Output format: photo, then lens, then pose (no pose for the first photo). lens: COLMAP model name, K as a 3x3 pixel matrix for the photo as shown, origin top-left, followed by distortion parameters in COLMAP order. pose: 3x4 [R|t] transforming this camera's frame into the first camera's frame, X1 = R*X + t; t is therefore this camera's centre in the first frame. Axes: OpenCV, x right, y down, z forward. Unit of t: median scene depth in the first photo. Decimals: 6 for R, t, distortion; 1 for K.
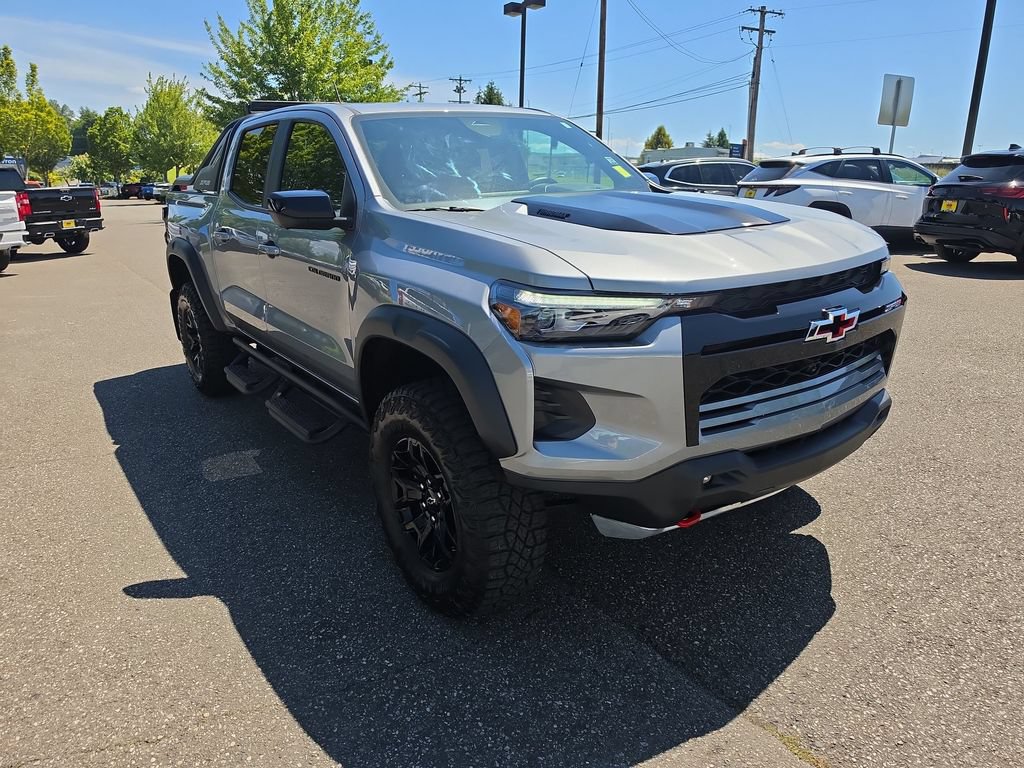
lens RADIAL K [[714.5, 0, 510.8], [0, 714.5, 388.2], [0, 0, 1]] dist [0.026830, -0.034782]
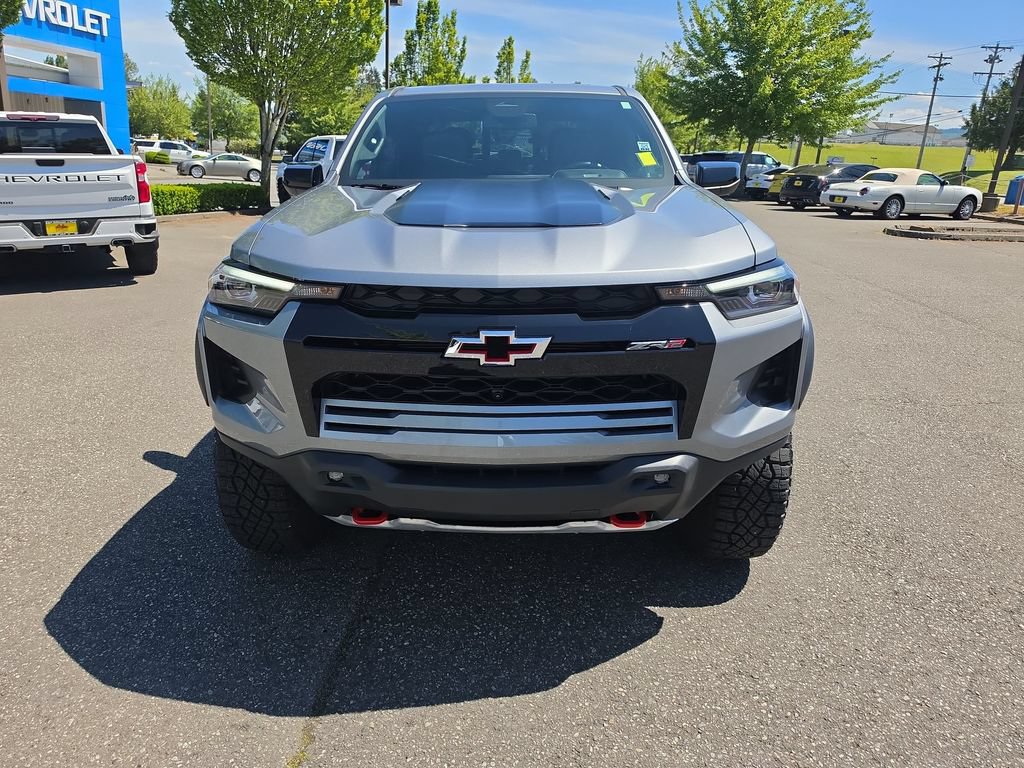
lens RADIAL K [[718.5, 0, 512.0], [0, 718.5, 384.0], [0, 0, 1]] dist [0.023910, -0.028182]
pose [[0.804521, 0.212992, -0.554419, 0.704357], [-0.201695, 0.975987, 0.082265, -0.088787], [0.558628, 0.045639, 0.828162, 0.228140]]
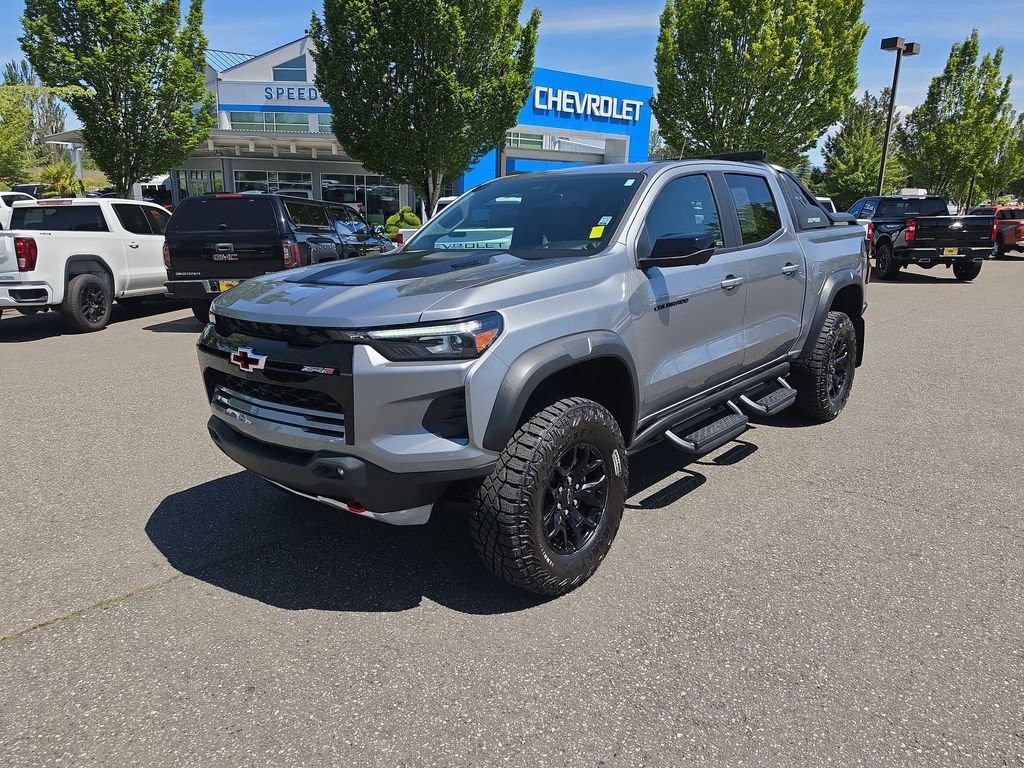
lens RADIAL K [[714.5, 0, 510.8], [0, 714.5, 388.2], [0, 0, 1]] dist [0.026830, -0.034782]
pose [[0.248971, 0.246784, -0.936542, 1.357168], [-0.268640, 0.946645, 0.178031, -0.300596], [0.930508, 0.207269, 0.301983, 0.791838]]
